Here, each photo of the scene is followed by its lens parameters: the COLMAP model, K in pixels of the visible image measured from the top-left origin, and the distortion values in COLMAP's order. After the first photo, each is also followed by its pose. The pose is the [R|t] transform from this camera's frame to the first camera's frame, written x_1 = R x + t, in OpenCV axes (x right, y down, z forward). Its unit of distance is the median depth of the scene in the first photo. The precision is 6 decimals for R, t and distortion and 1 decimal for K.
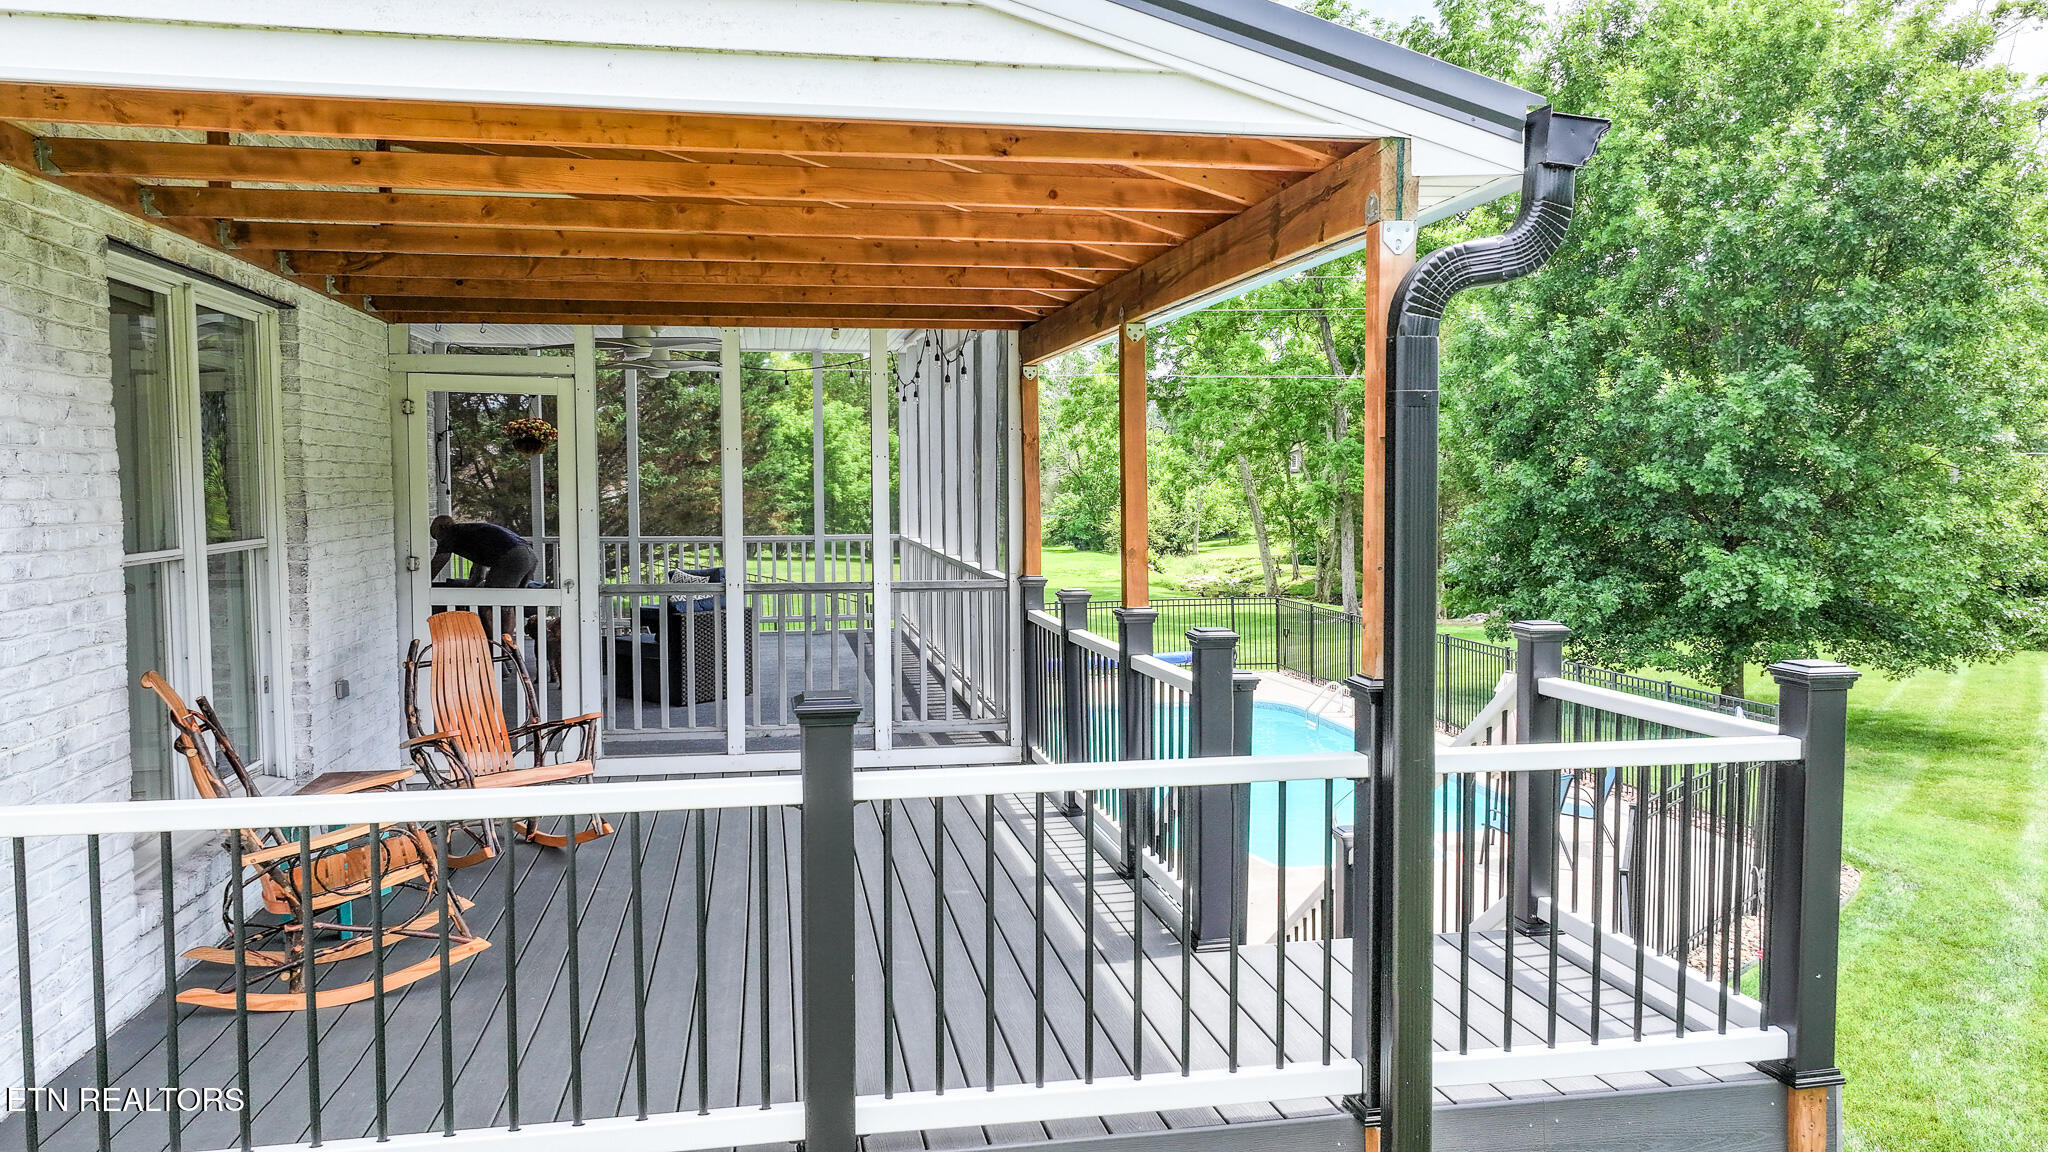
lens RADIAL K [[1425.4, 0, 1022.5], [0, 1425.4, 571.3], [0, 0, 1]] dist [-0.001547, -0.001225]
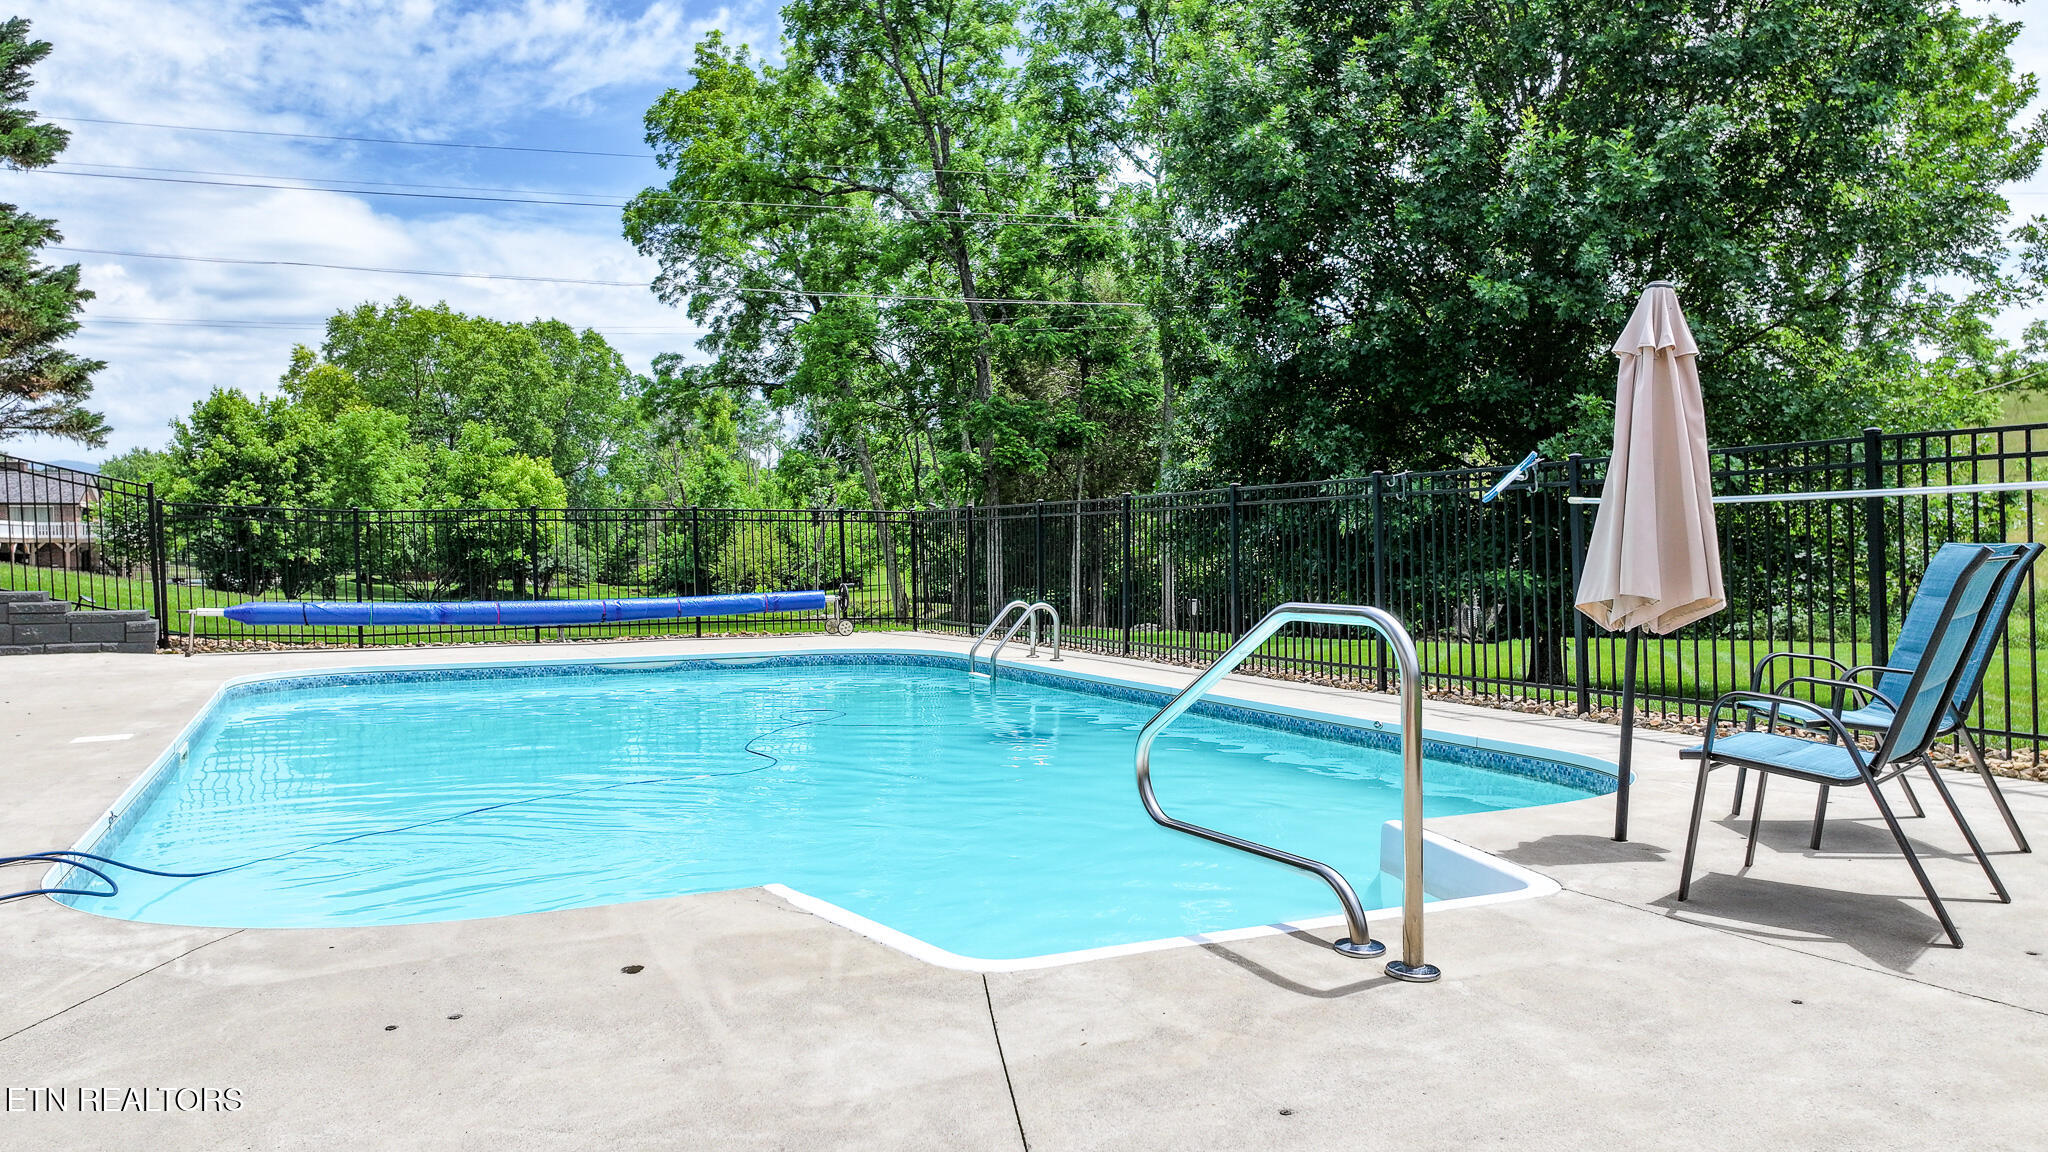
lens RADIAL K [[1425.4, 0, 1029.0], [0, 1425.4, 571.9], [0, 0, 1]] dist [-0.001547, -0.001225]
pose [[0.965041, -0.003259, 0.262079, 0.025945], [0.017301, 0.998534, -0.051290, 0.033389], [-0.261527, 0.054031, 0.963683, 0.163321]]
